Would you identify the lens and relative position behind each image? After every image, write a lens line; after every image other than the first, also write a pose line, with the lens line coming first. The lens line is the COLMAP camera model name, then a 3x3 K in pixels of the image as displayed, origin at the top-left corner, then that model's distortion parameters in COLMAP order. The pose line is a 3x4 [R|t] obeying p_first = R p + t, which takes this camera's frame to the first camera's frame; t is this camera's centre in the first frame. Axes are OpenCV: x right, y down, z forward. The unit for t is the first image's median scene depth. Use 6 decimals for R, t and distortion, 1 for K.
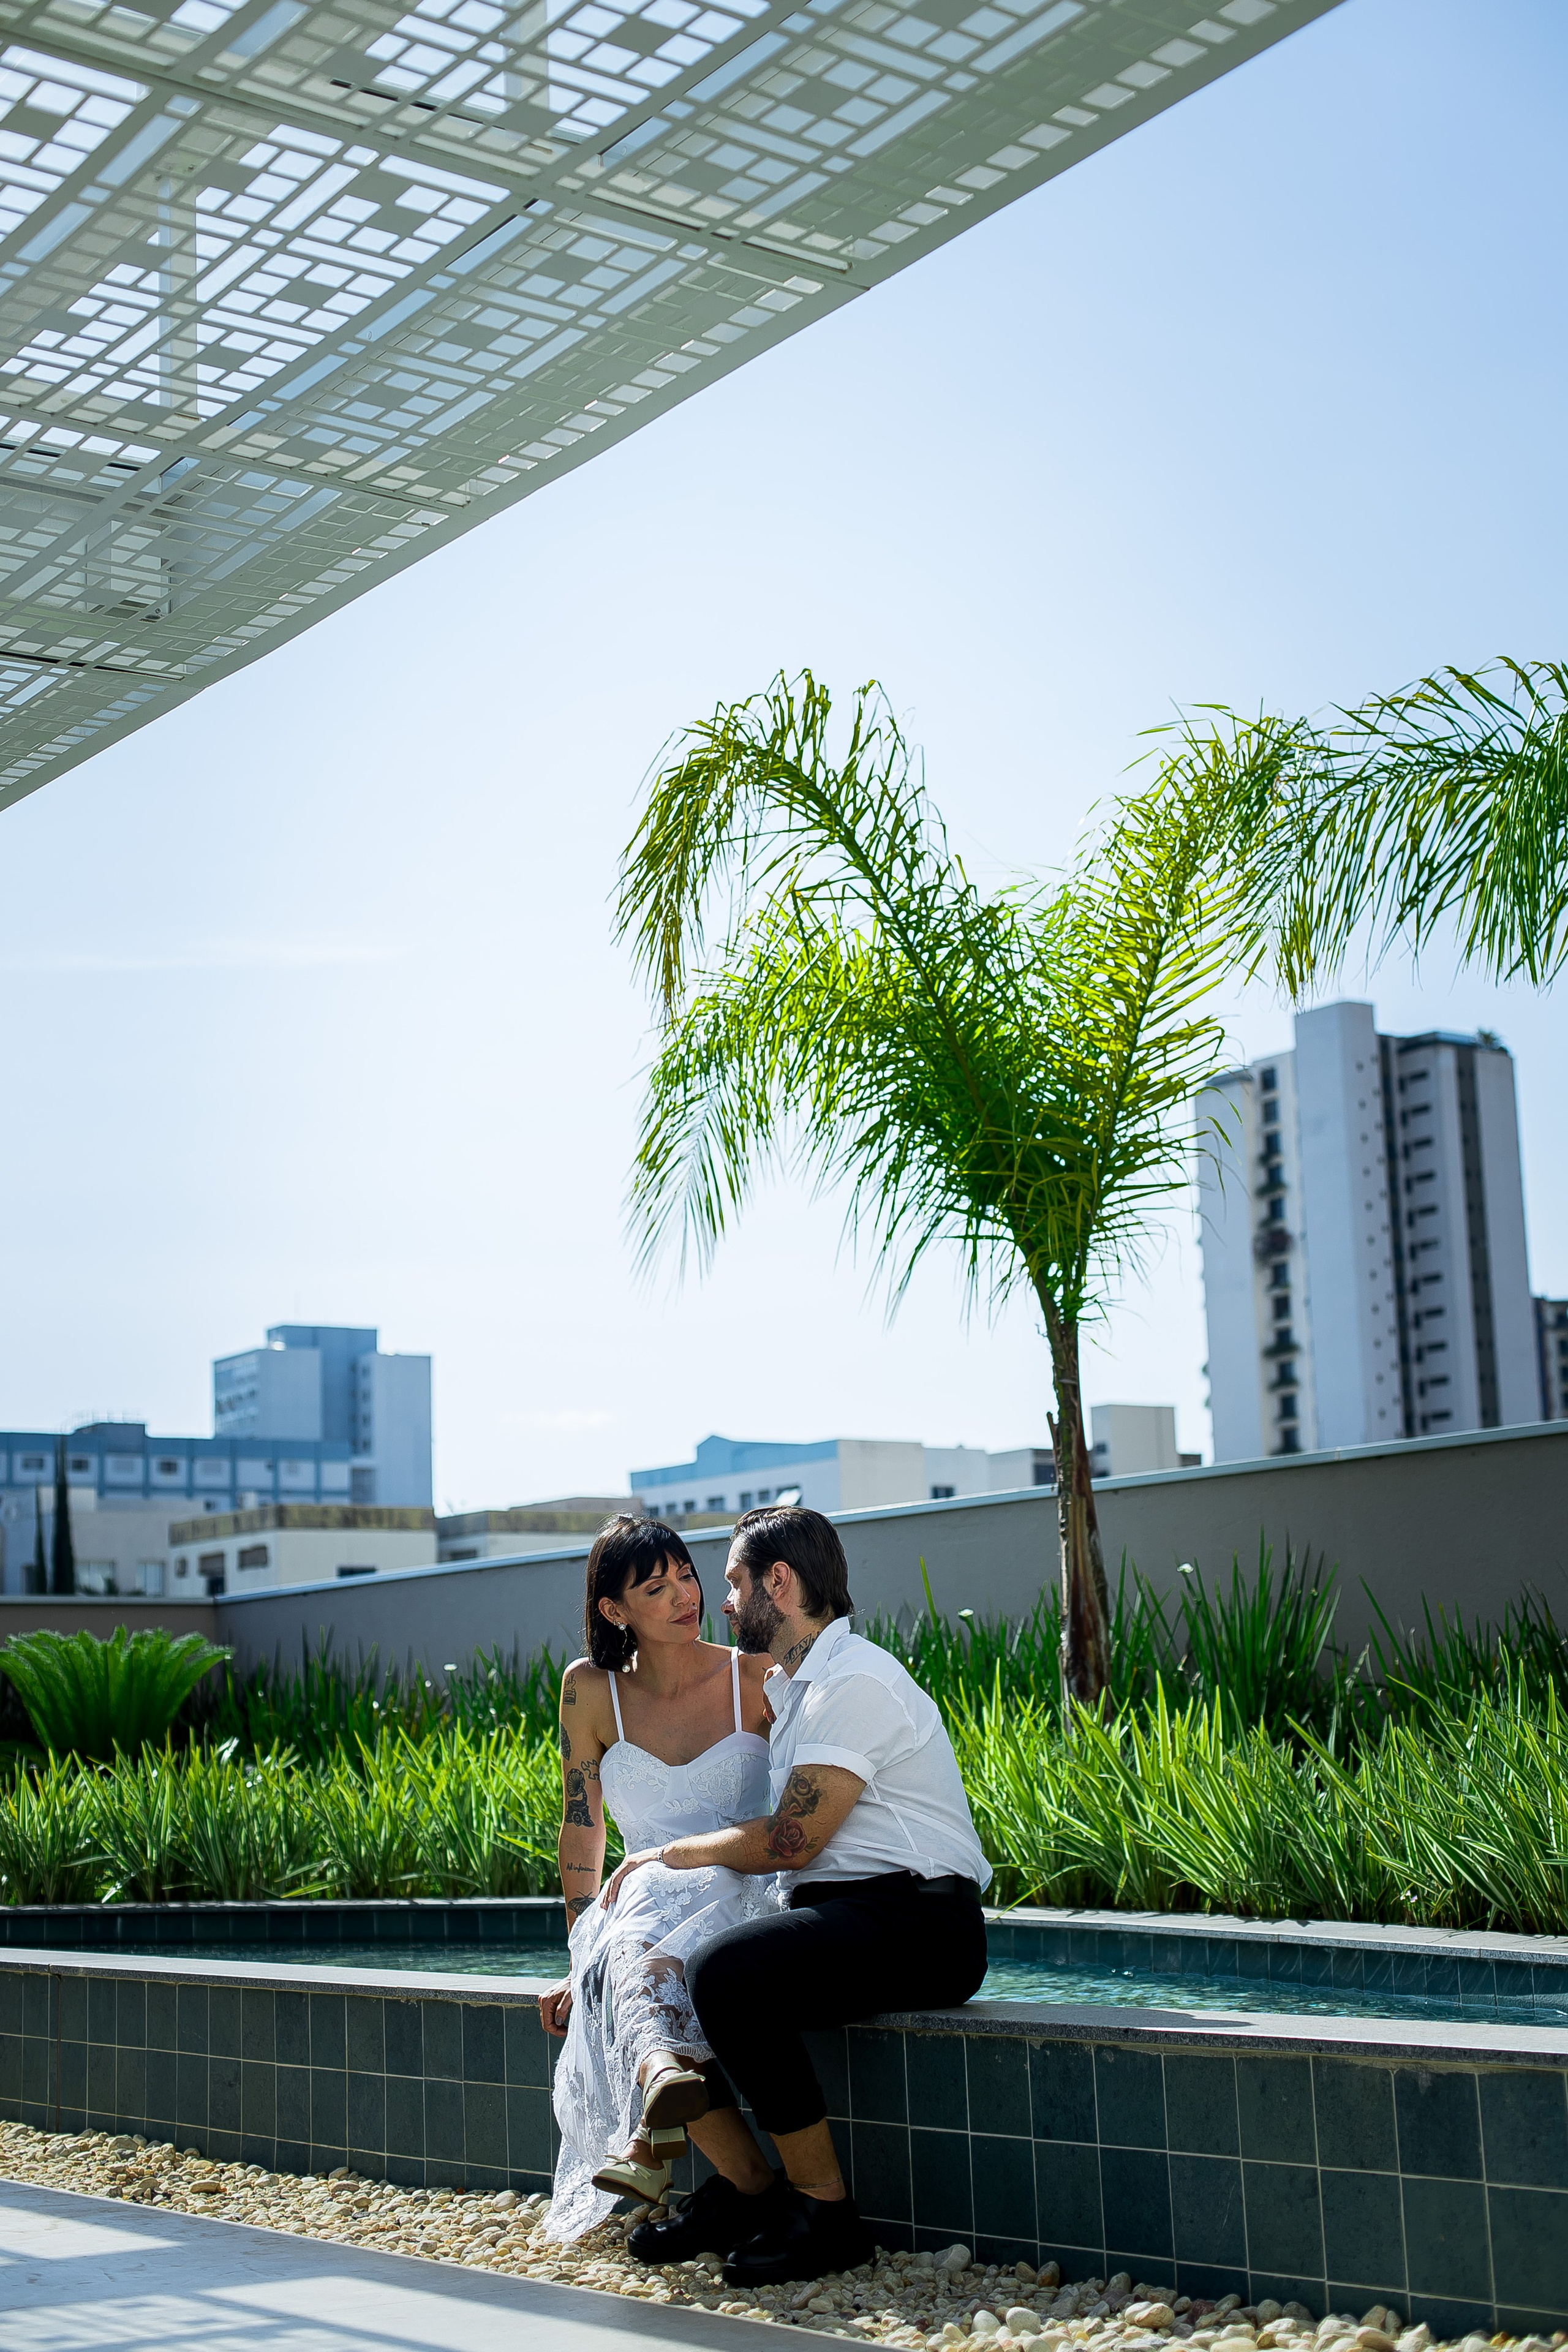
lens RADIAL K [[3394.4, 0, 784.0], [0, 3394.4, 1176.0], [0, 0, 1]] dist [0.024062, -0.102641]
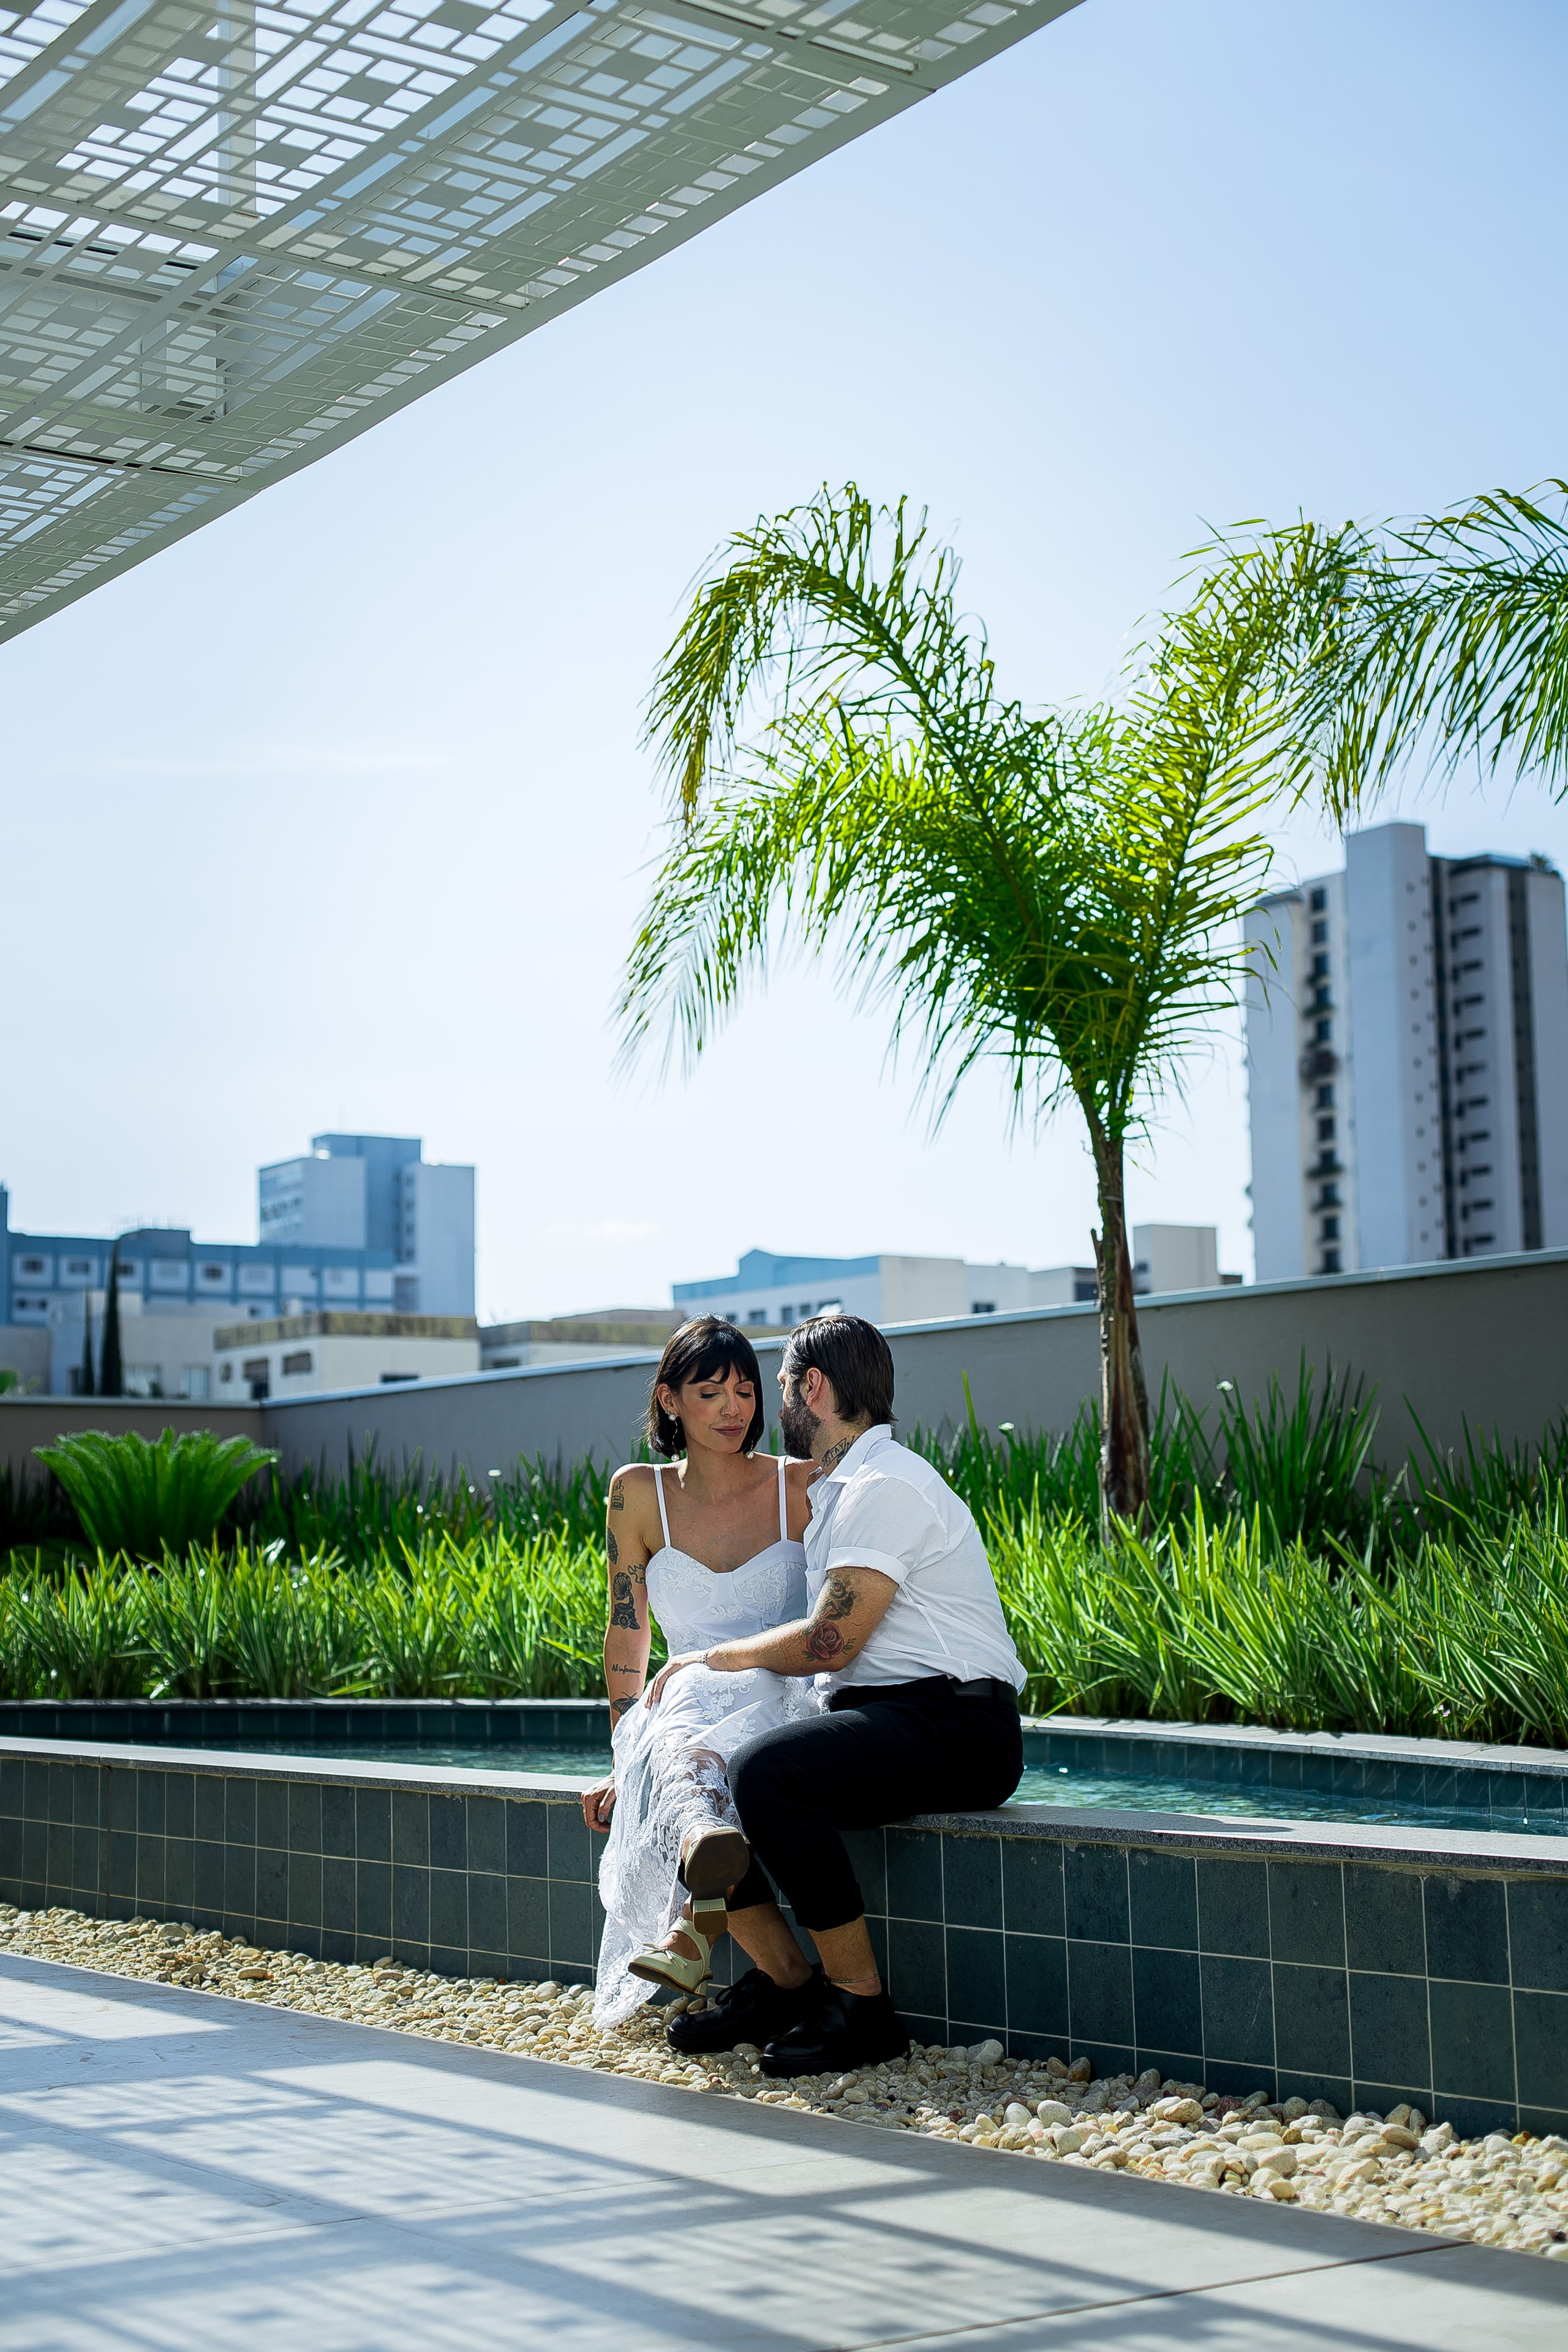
lens RADIAL K [[3394.4, 0, 784.0], [0, 3394.4, 1176.0], [0, 0, 1]] dist [0.024062, -0.102641]
pose [[0.999828, 0.013548, -0.012645, -0.001019], [-0.012839, 0.998429, 0.054550, 0.000564], [0.013364, -0.054378, 0.998431, -0.003136]]
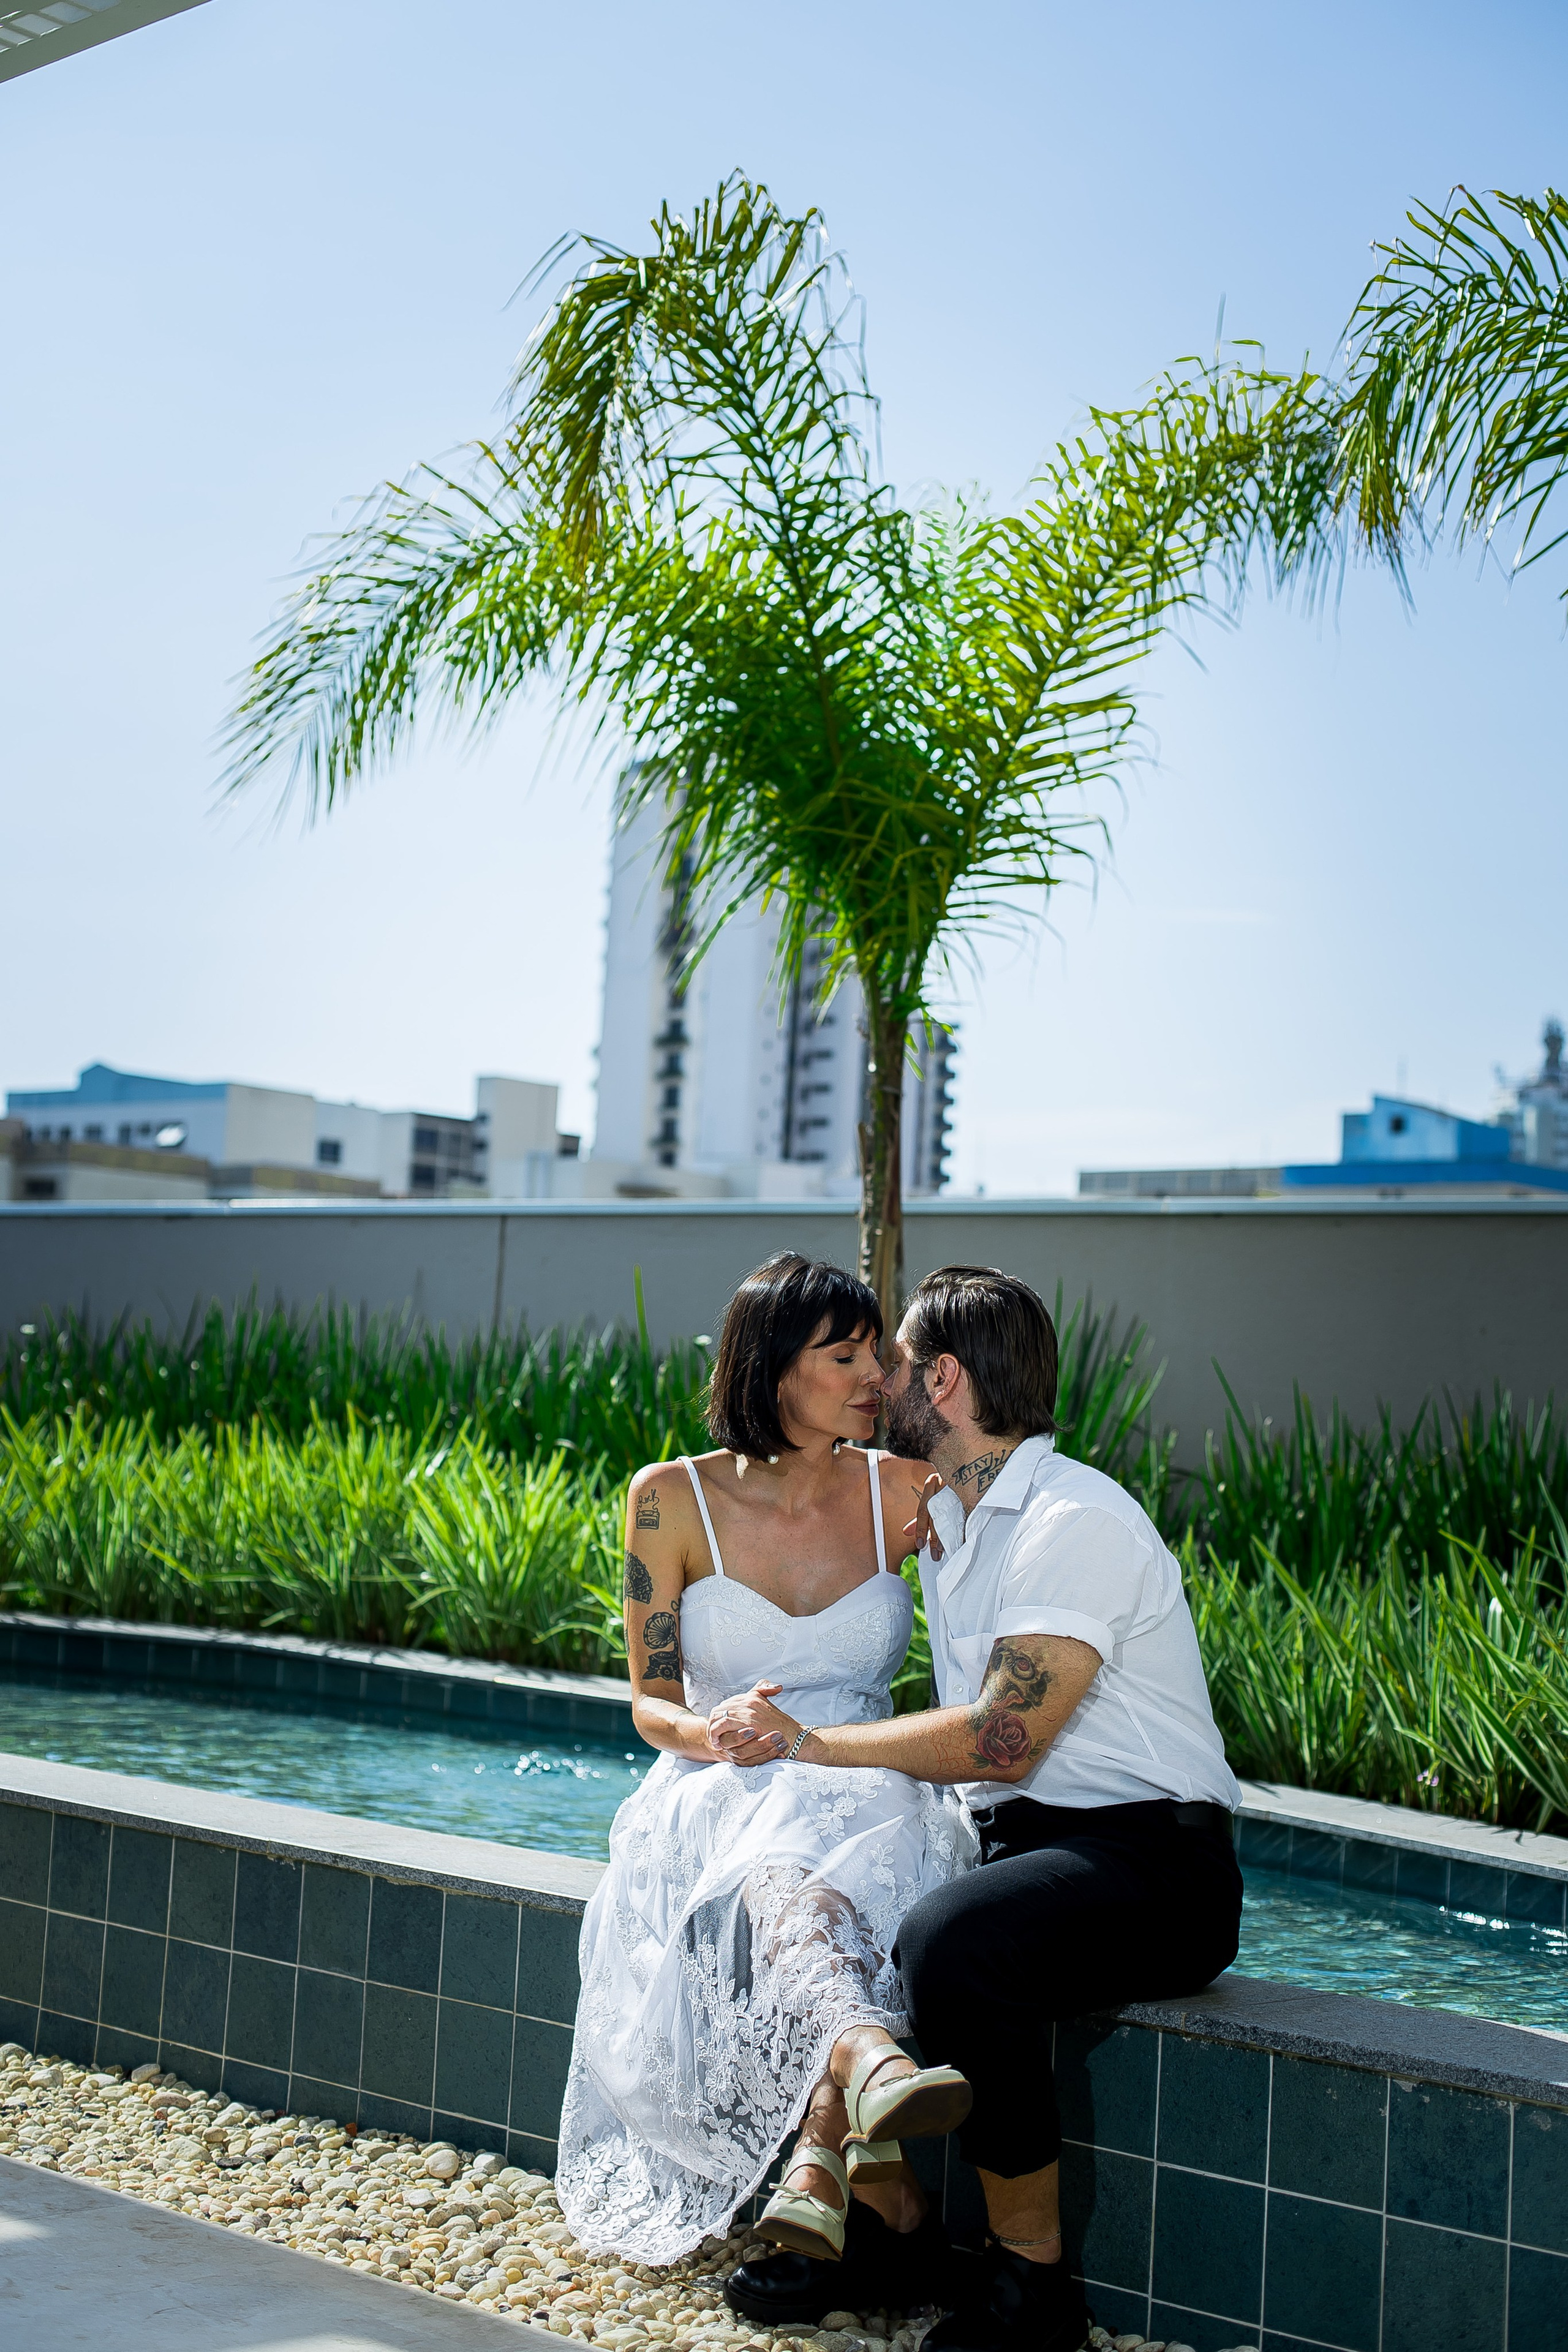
lens RADIAL K [[3394.4, 0, 784.0], [0, 3394.4, 1176.0], [0, 0, 1]] dist [0.024062, -0.102641]
pose [[0.976389, 0.106314, 0.188048, -0.135673], [-0.124150, 0.988553, 0.085729, 0.017091], [-0.176781, -0.107051, 0.978411, 0.236995]]
